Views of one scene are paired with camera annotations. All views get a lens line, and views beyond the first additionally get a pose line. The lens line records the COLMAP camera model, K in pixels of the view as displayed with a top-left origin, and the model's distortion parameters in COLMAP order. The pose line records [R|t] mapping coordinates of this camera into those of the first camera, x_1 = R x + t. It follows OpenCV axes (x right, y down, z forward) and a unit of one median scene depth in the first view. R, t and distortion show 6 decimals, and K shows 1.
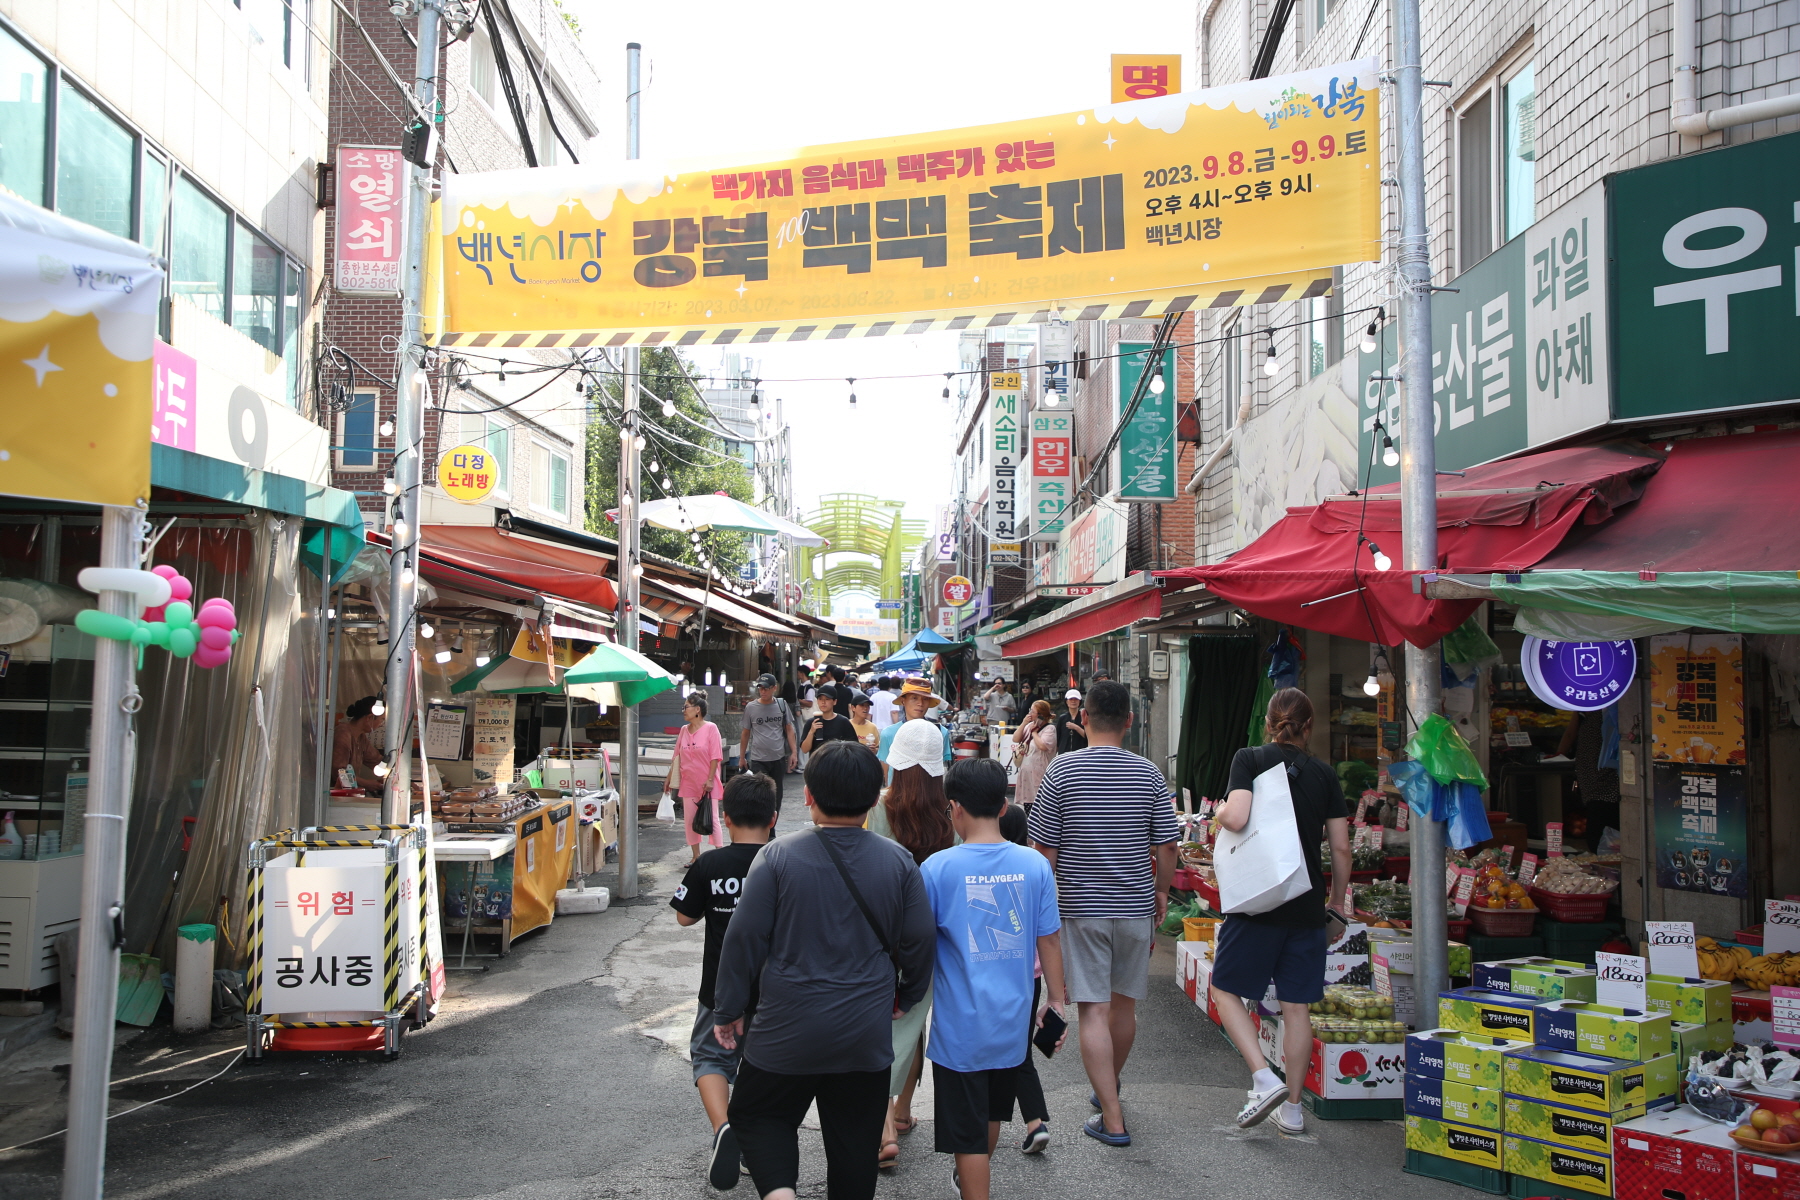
lens RADIAL K [[1621.4, 0, 900.0], [0, 1621.4, 600.0], [0, 0, 1]] dist [0.435694, -0.000095]
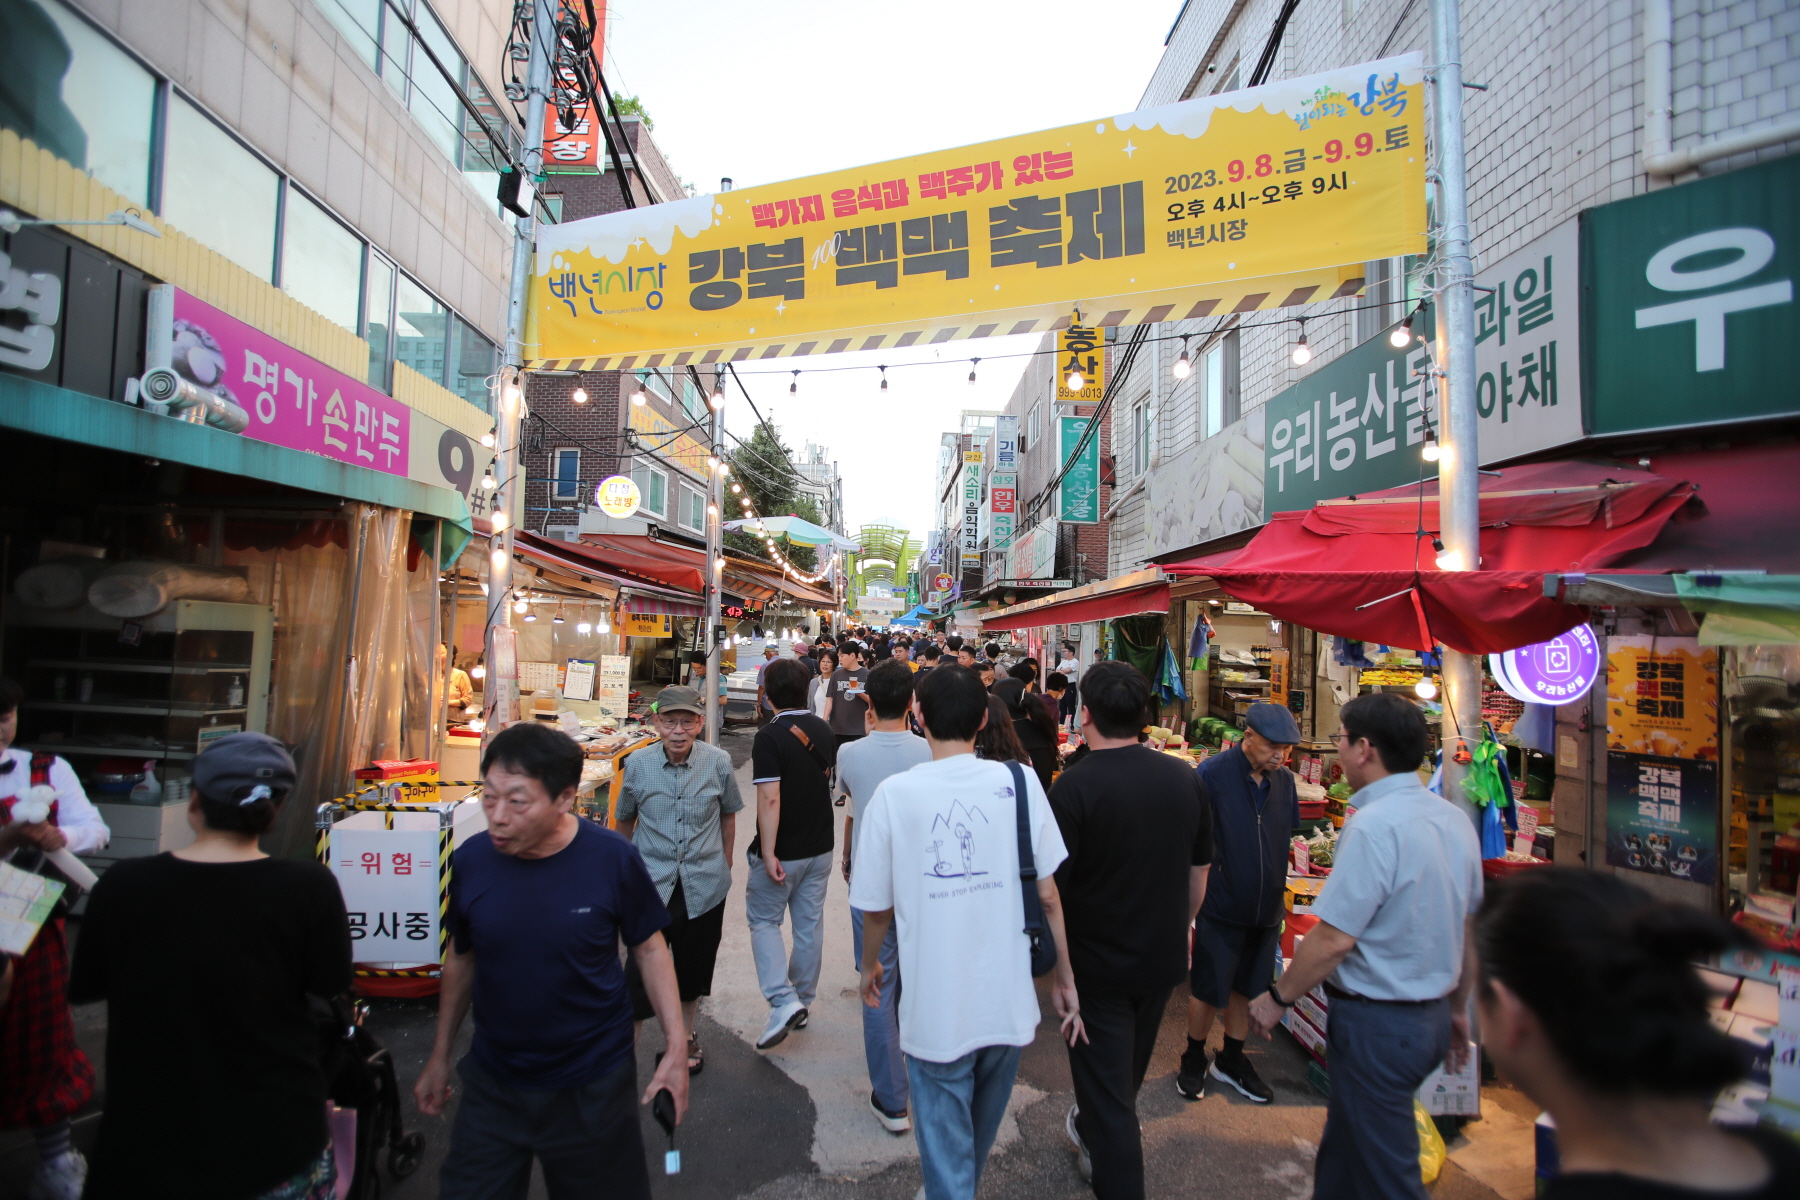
lens RADIAL K [[855.9, 0, 943.4], [0, 855.9, 639.1], [0, 0, 1]] dist [-0.016468, 0.000262]
pose [[0.998837, 0.014202, 0.046072, -0.010394], [-0.016982, 0.998022, 0.060535, -0.002477], [-0.045121, -0.061247, 0.997102, 0.440126]]
